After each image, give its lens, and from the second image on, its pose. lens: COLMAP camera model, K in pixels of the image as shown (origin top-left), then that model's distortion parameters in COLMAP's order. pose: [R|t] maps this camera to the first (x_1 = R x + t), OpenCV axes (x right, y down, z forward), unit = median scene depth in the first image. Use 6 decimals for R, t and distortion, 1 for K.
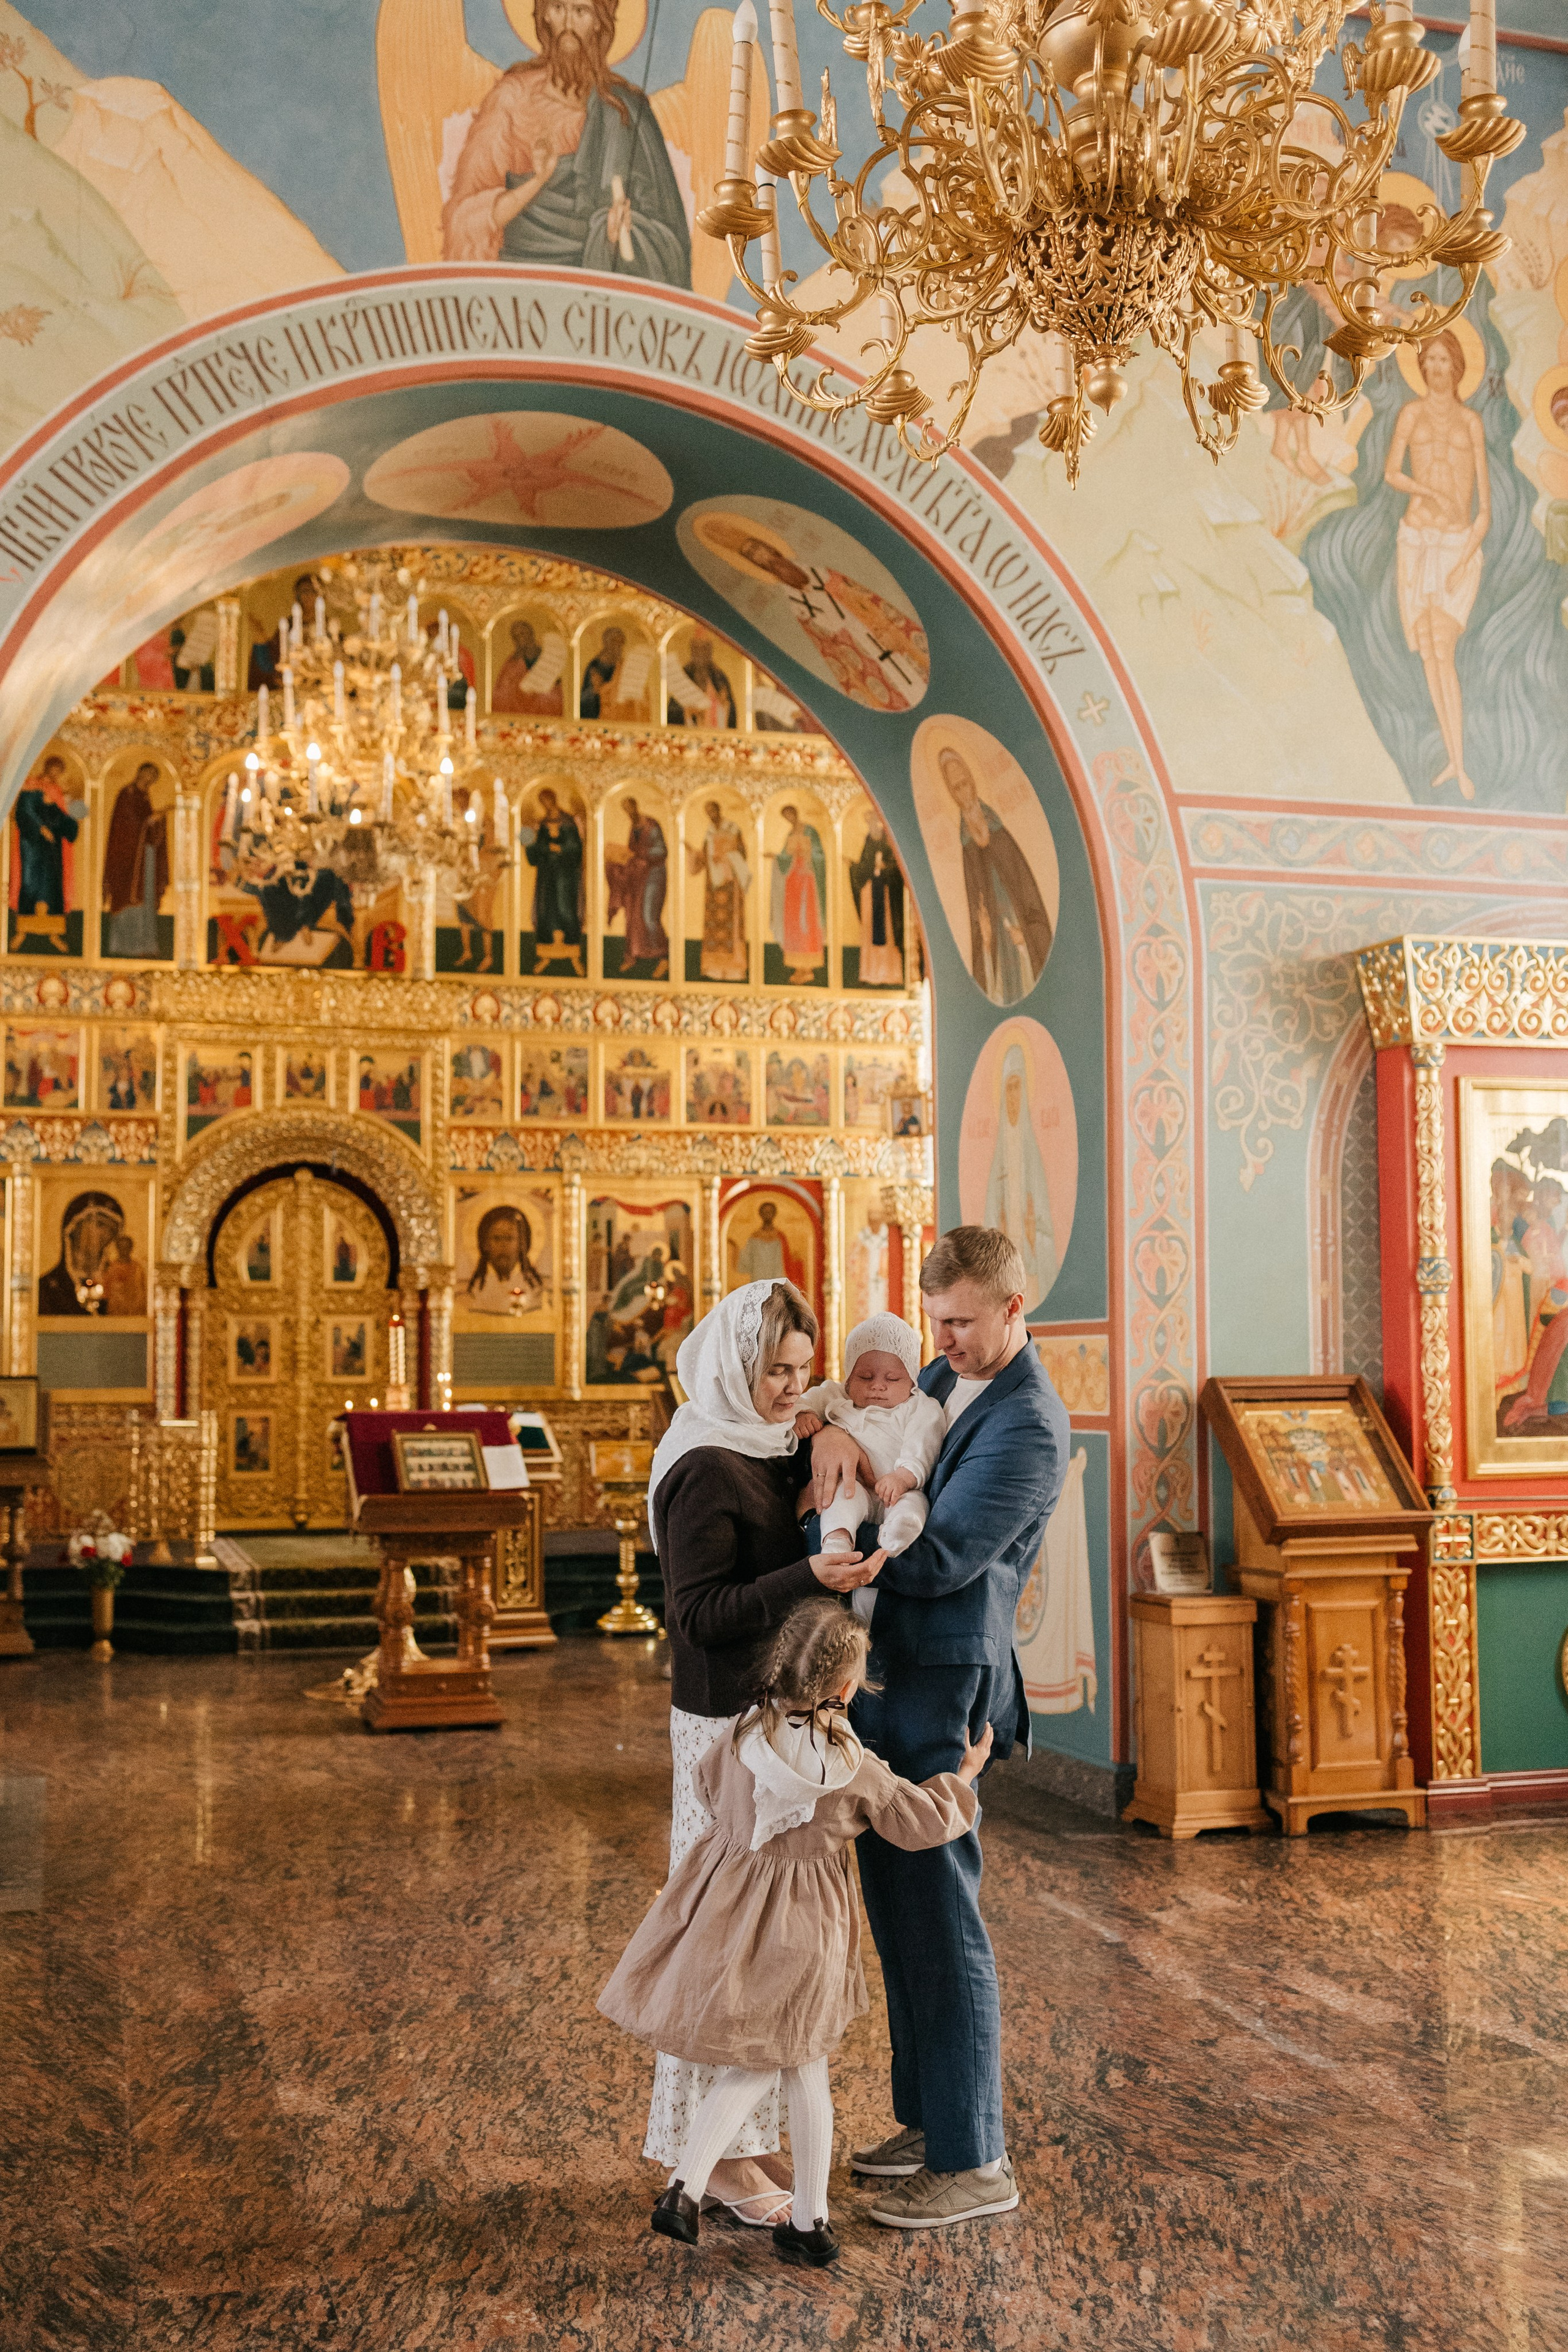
lens RADIAL K [[2382.0, 0, 723.9], [0, 2382.0, 1209.2], [0, 0, 1]] dist [0.020430, -0.008617]
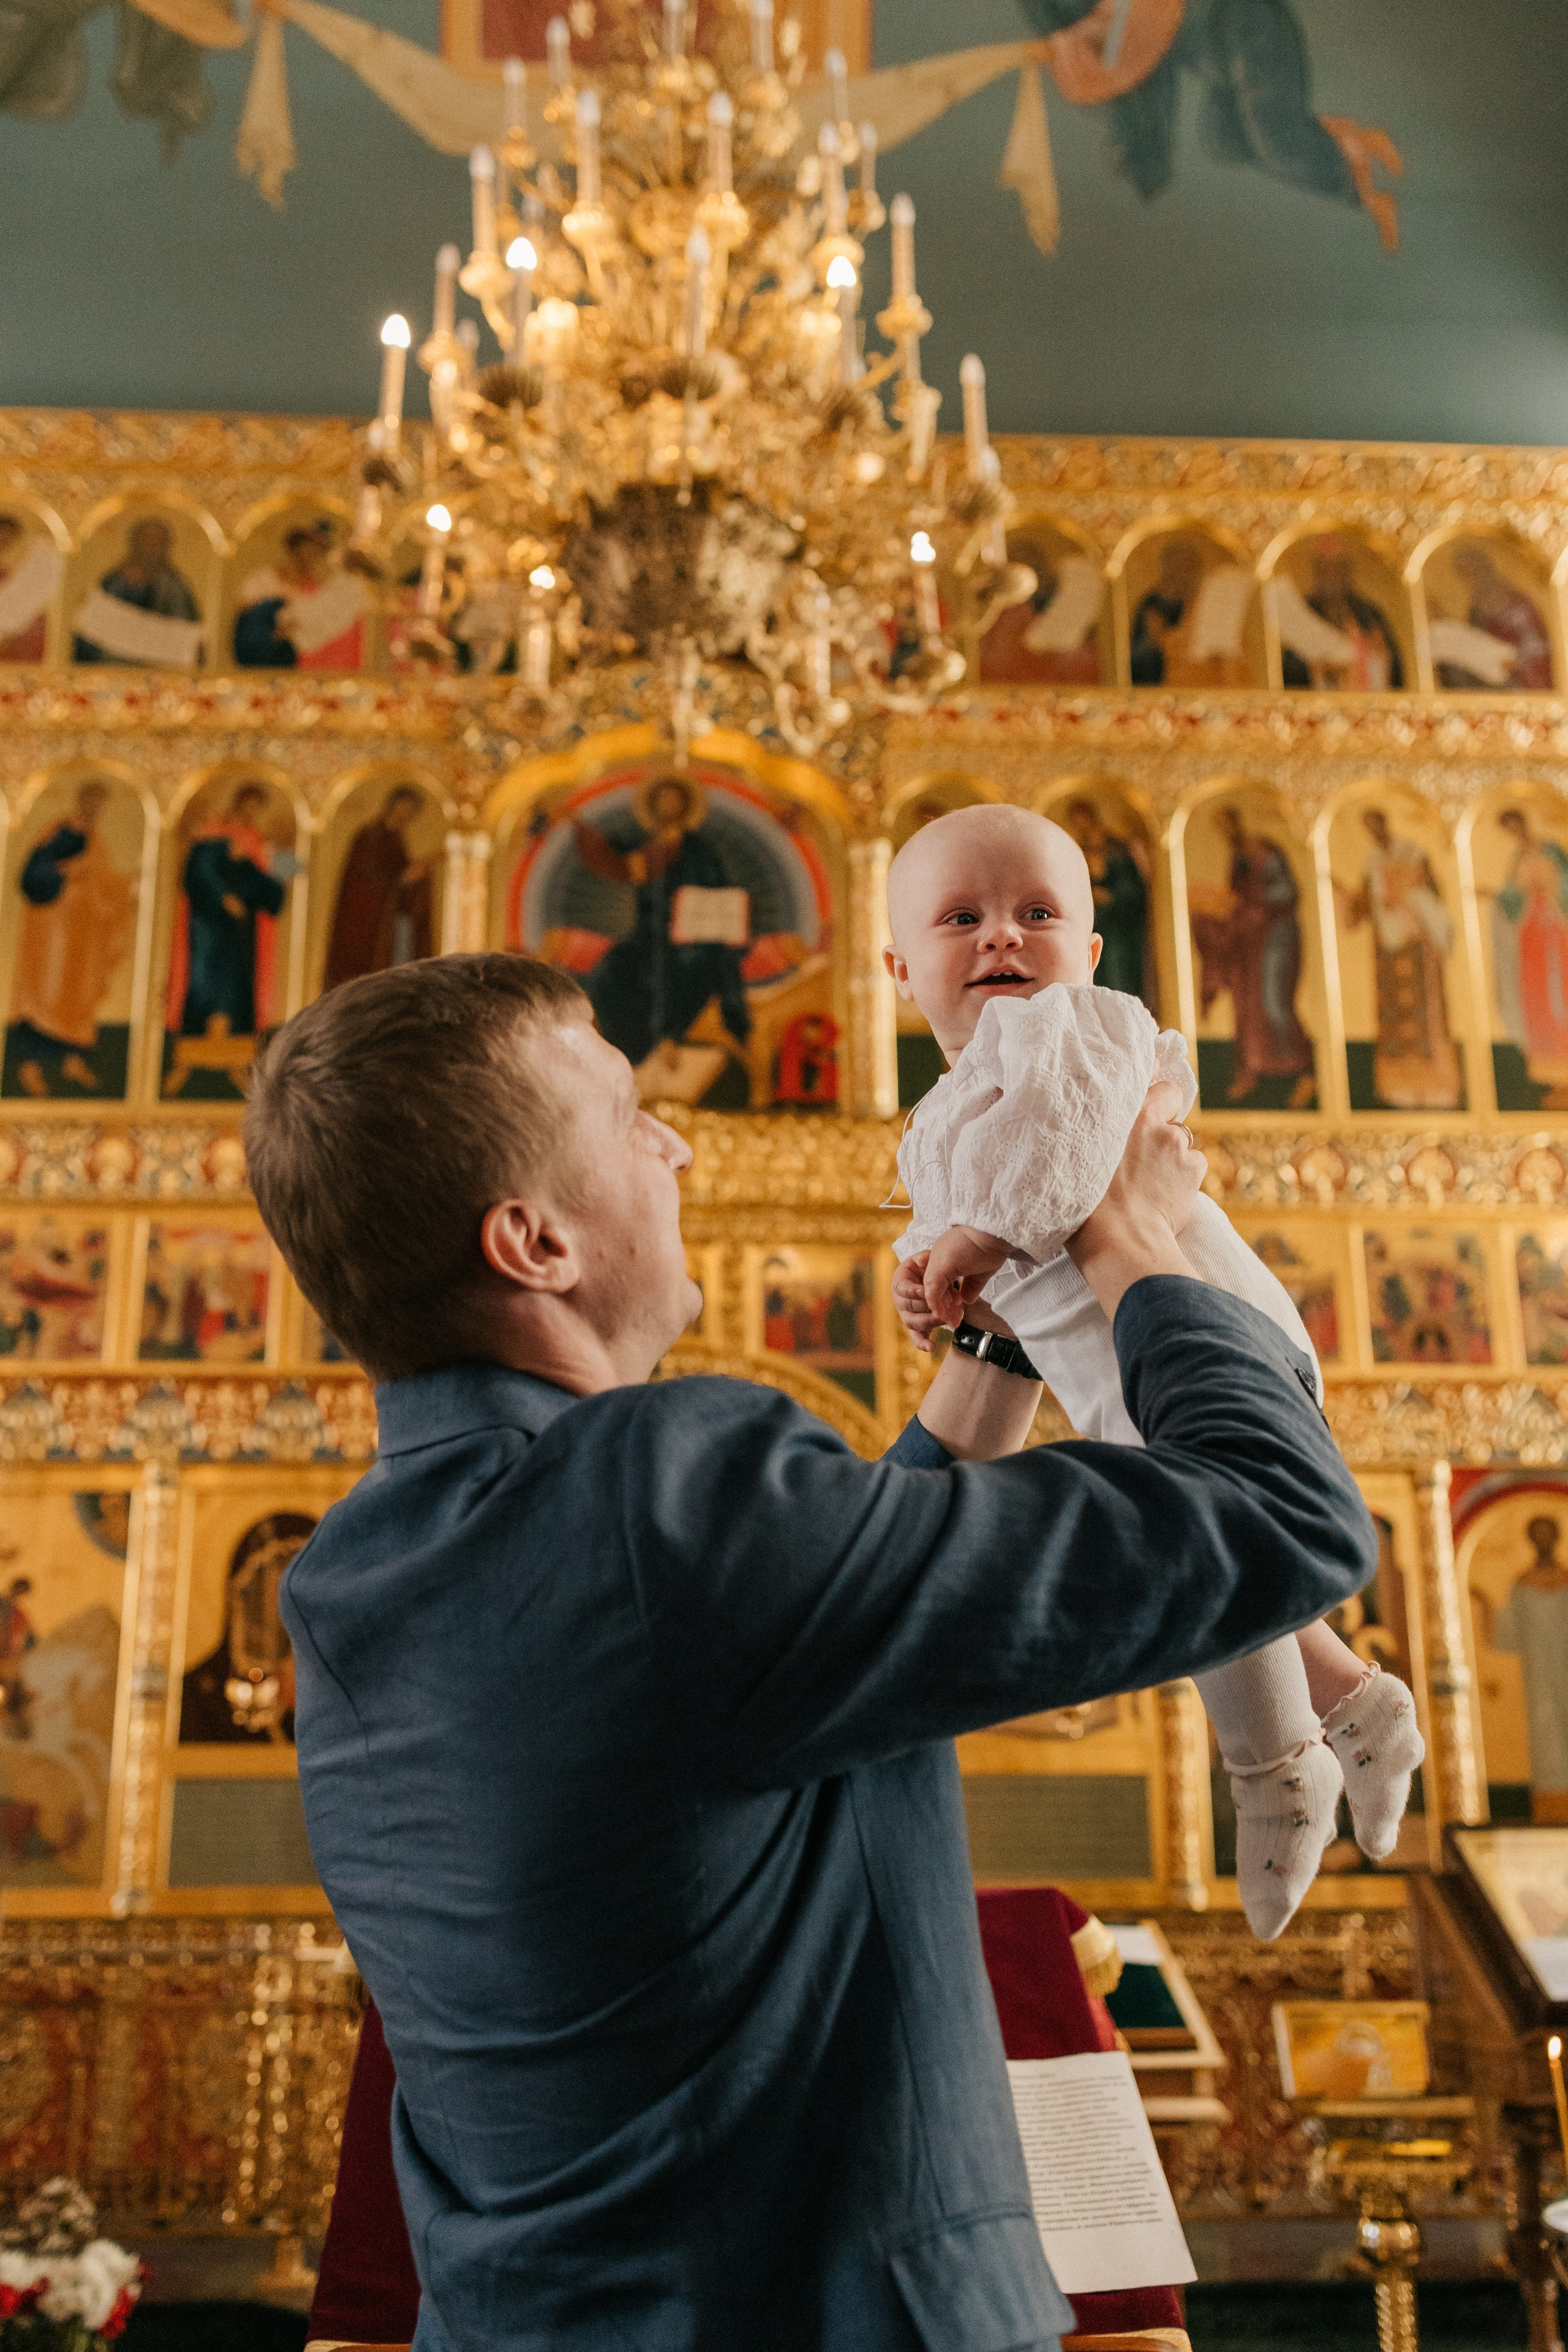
lens RADIAL K [[2329.4, 0, 759.3], [0, 2329.4, 1170.6], [0, 0, 1]] dist [-0.001681, -0.002414]
pose [[0.977433, -0.066848, -0.200389, -0.045096], [0.017994, 0.971510, -0.236315, 0.044429], [0.210477, 0.227376, 0.950789, 0.490020]]
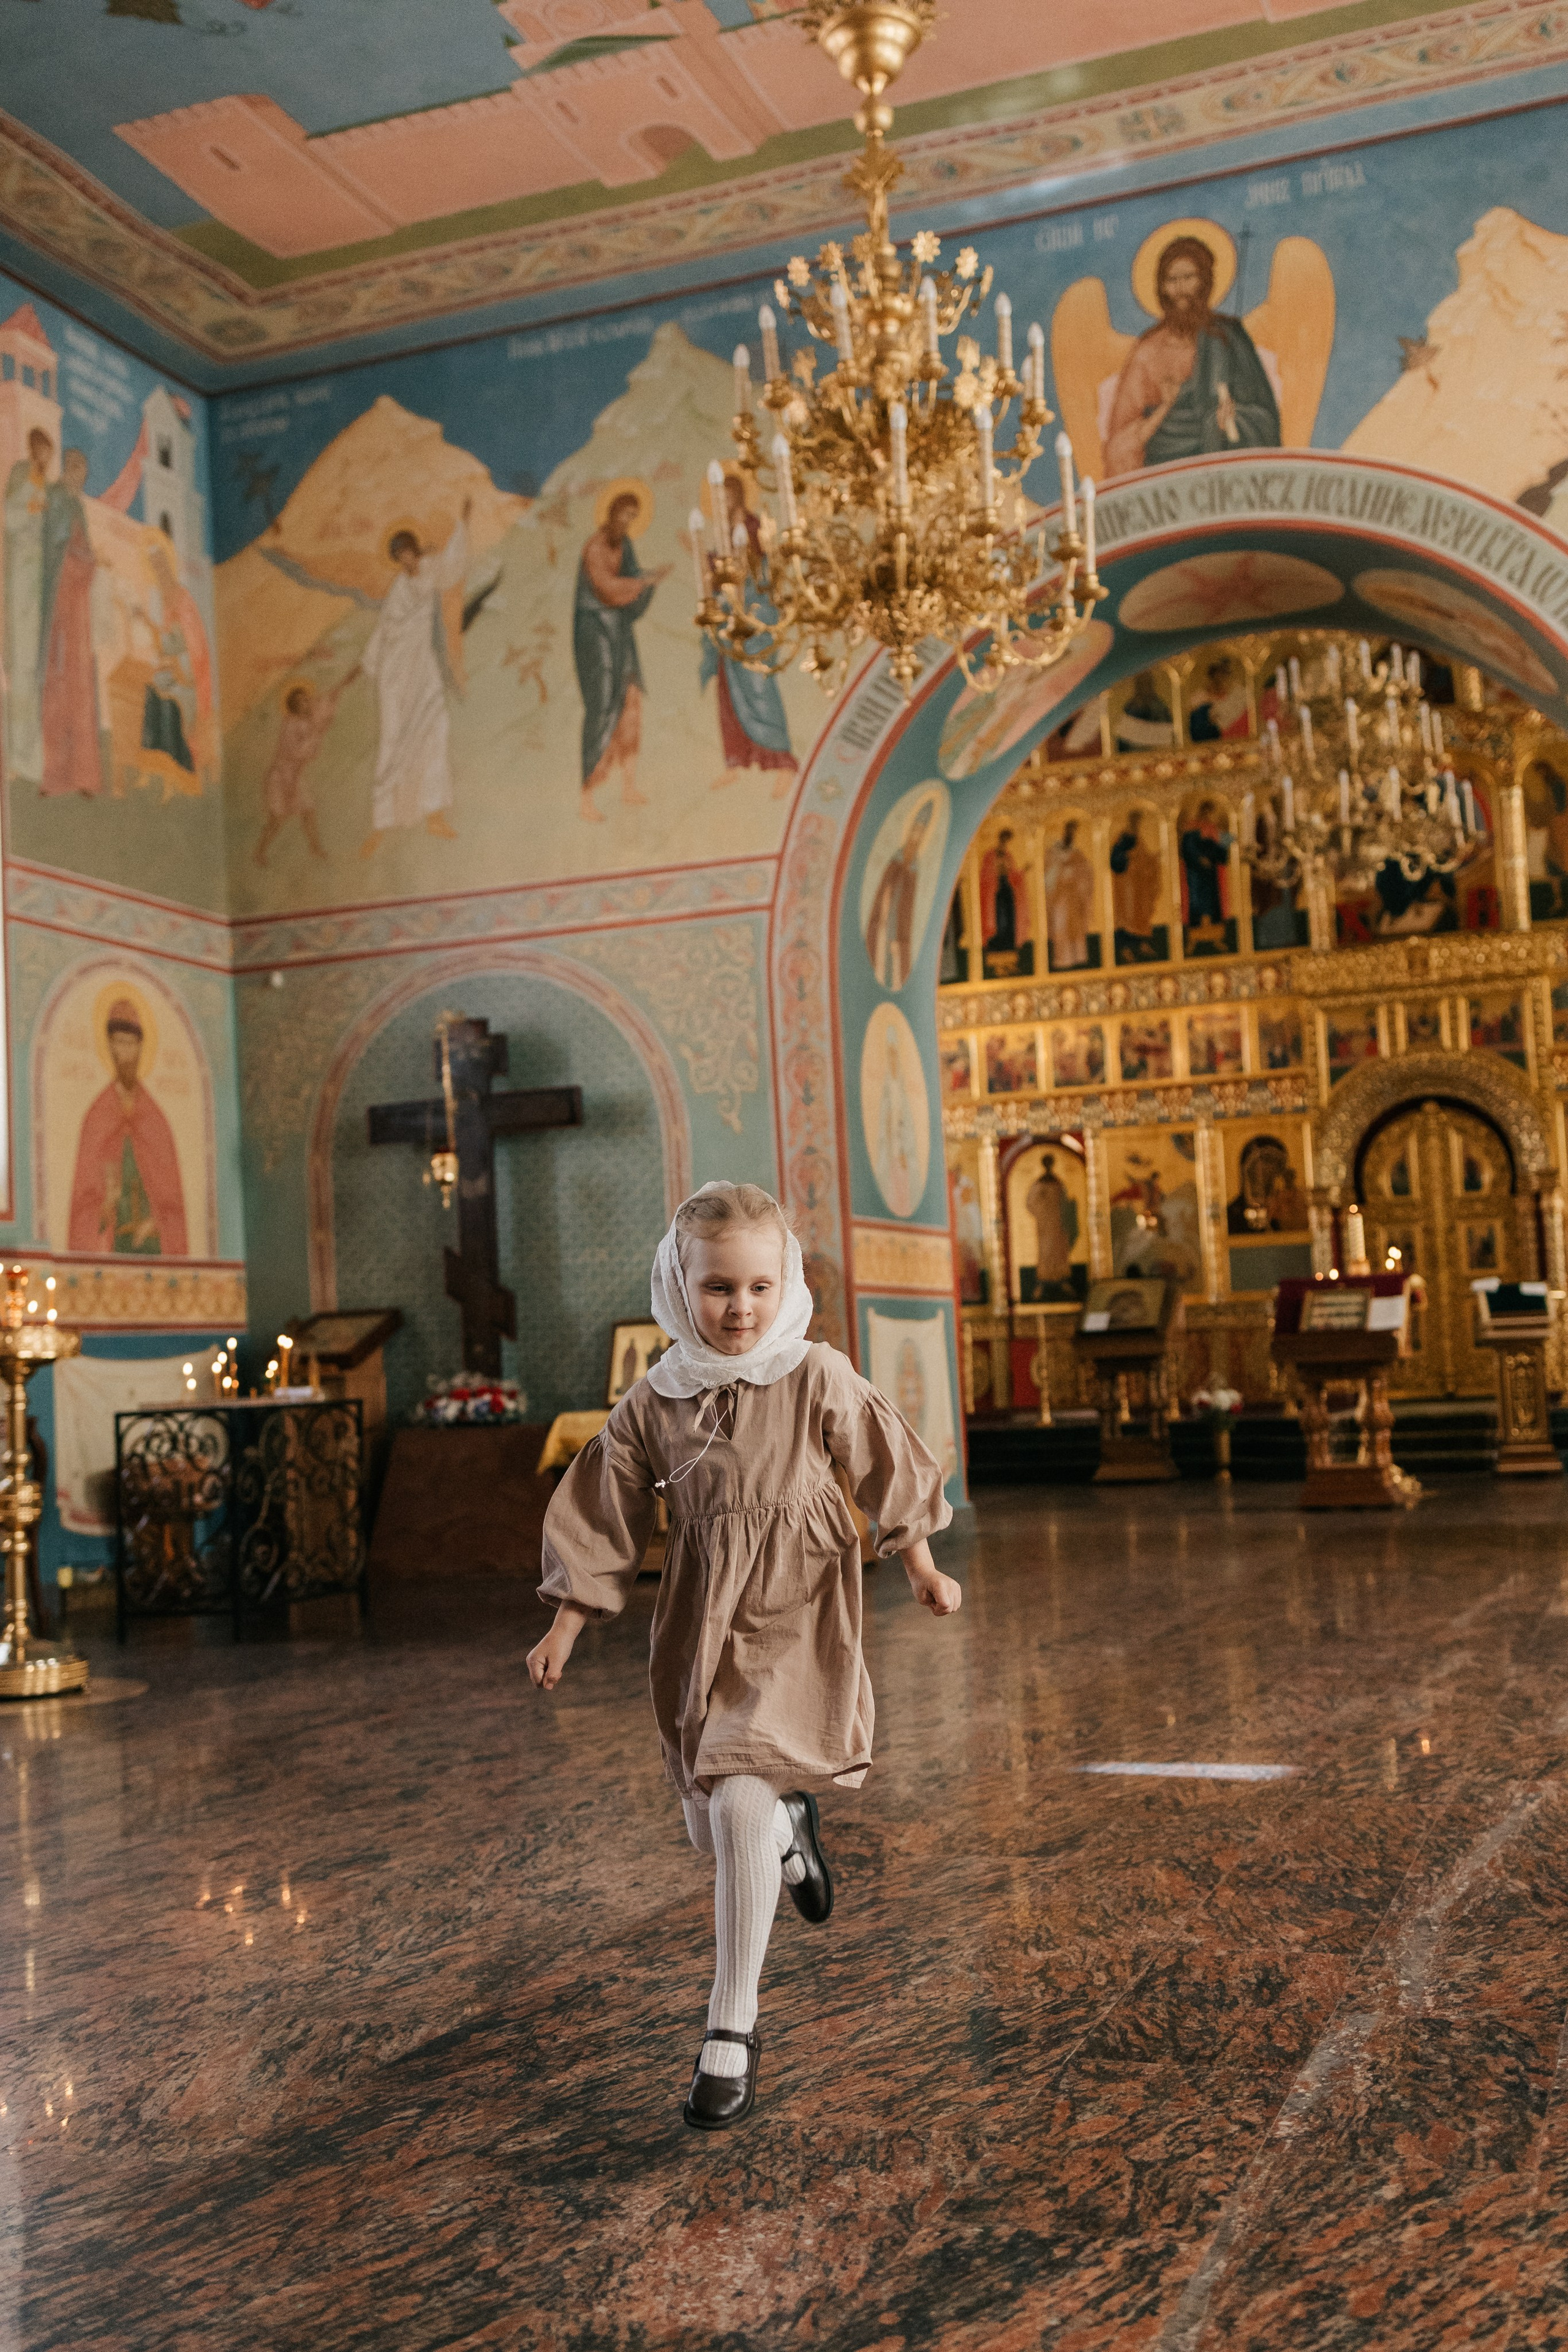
lens RADIAL K [[2271.2, 0, 821.5], [0, 2271.2, 1170.6], [0, 0, 1]] dist [0.043649, 0.013512]
pose [[0.811400, -0.083368, -0.578515, 0.242042], [0.082946, 0.996182, -0.027221, 0.024415], [0.578576, -0.025899, 0.815217, -0.122921]]
